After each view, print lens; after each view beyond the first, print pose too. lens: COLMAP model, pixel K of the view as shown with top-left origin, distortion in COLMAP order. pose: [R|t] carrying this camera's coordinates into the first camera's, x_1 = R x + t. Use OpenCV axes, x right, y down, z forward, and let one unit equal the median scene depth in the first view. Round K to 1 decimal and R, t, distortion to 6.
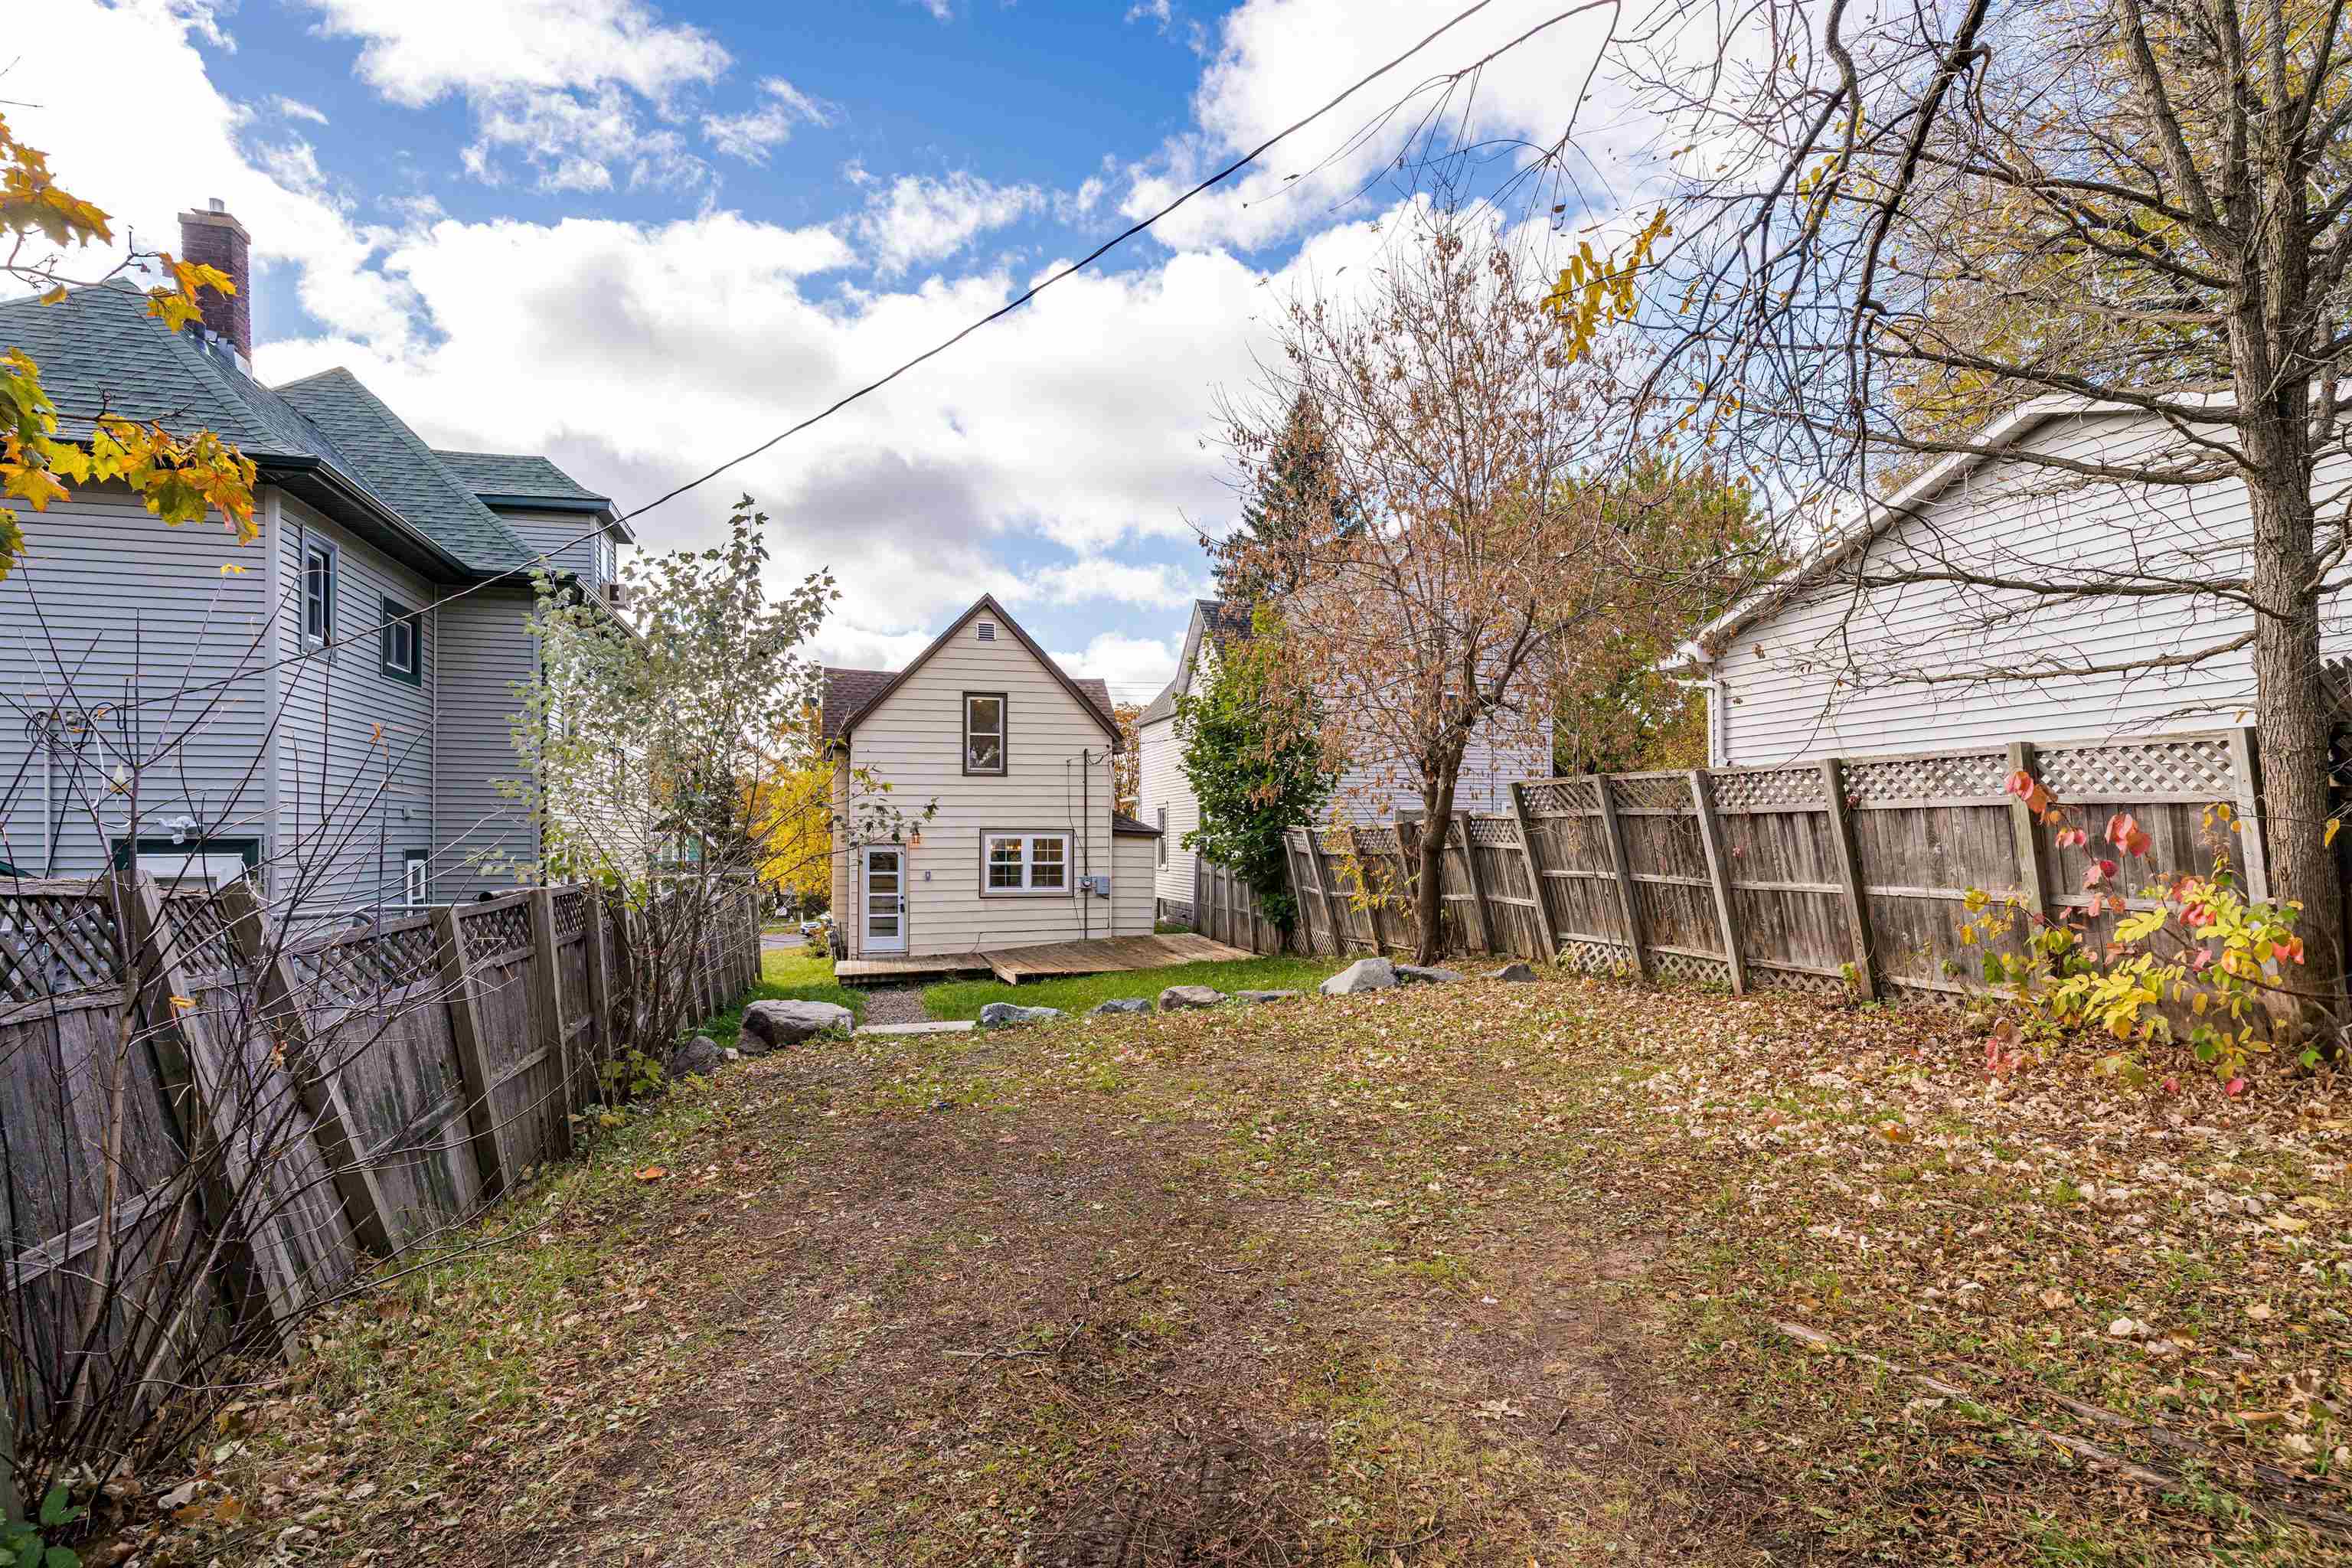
lens RADIAL K [[1146.0, 0, 1173.6], [0, 1146.0, 792.5], [0, 0, 1]] dist [0.026252, 0.000144]
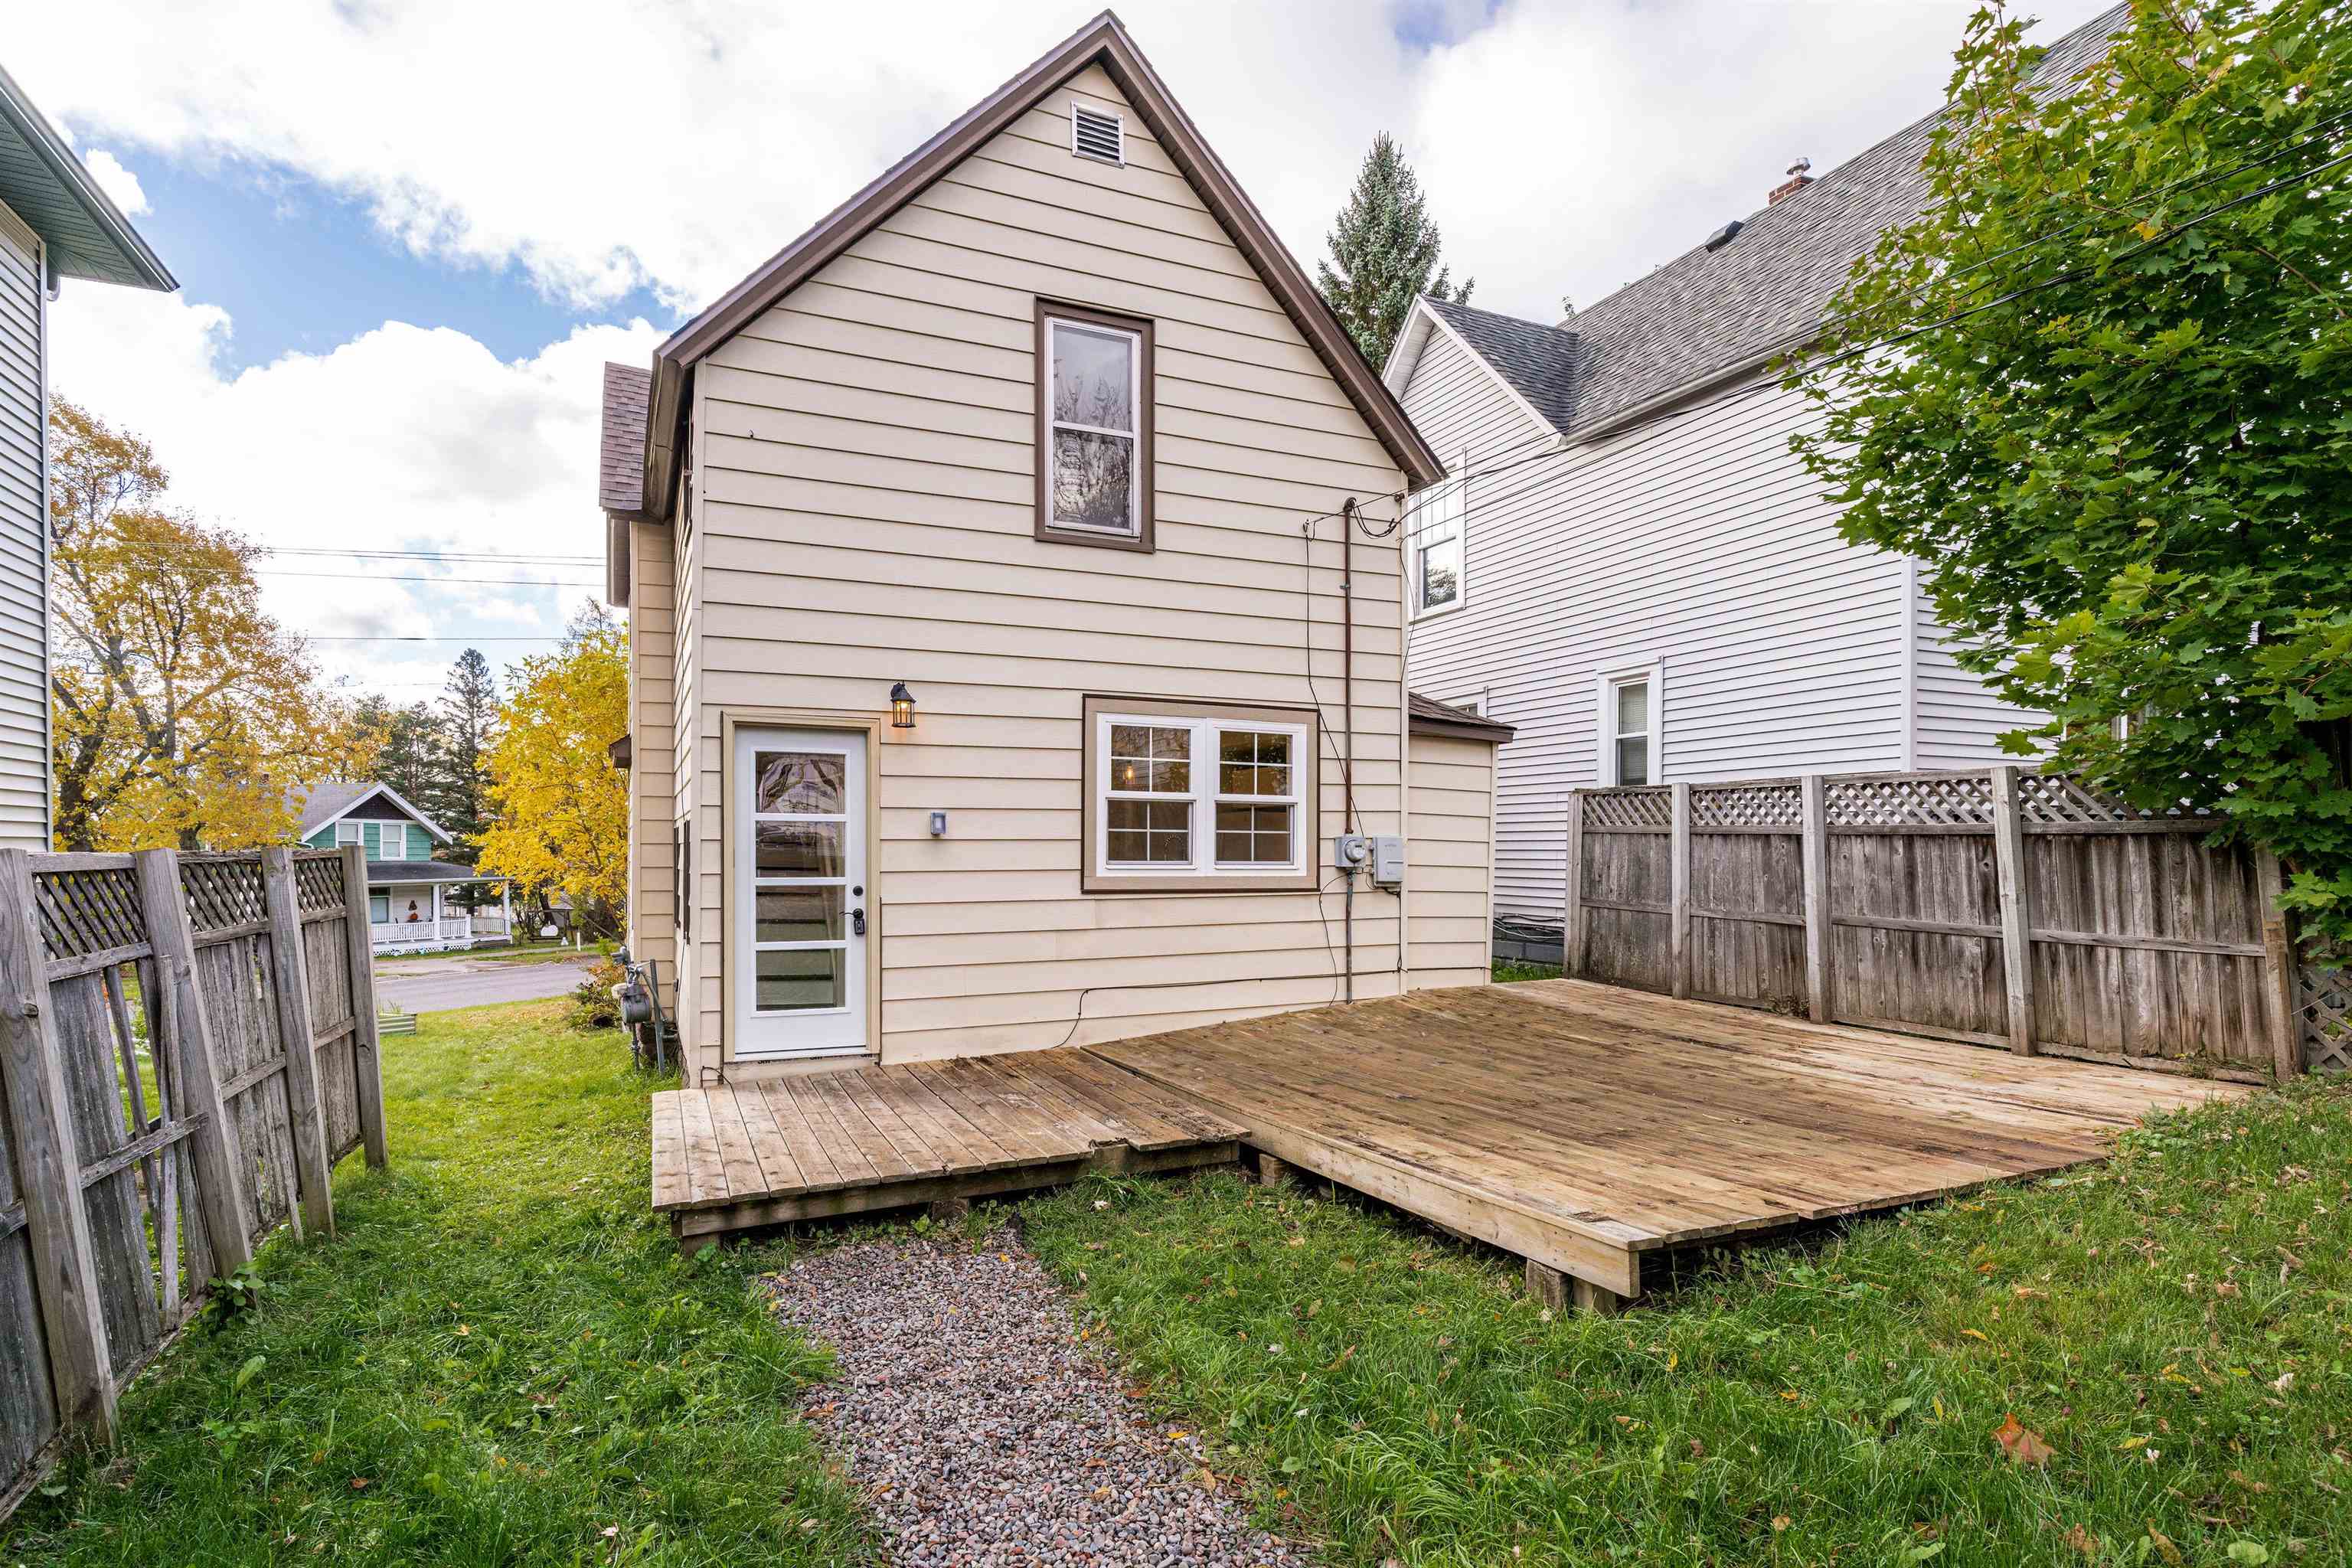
lens RADIAL K [[1146.0, 0, 1176.7], [0, 1146.0, 822.0], [0, 0, 1]] dist [0.026252, 0.000144]
pose [[0.987219, 0.005822, 0.159266, -0.194294], [-0.007996, 0.999883, 0.013007, 0.064900], [-0.159172, -0.014114, 0.987150, 0.642031]]
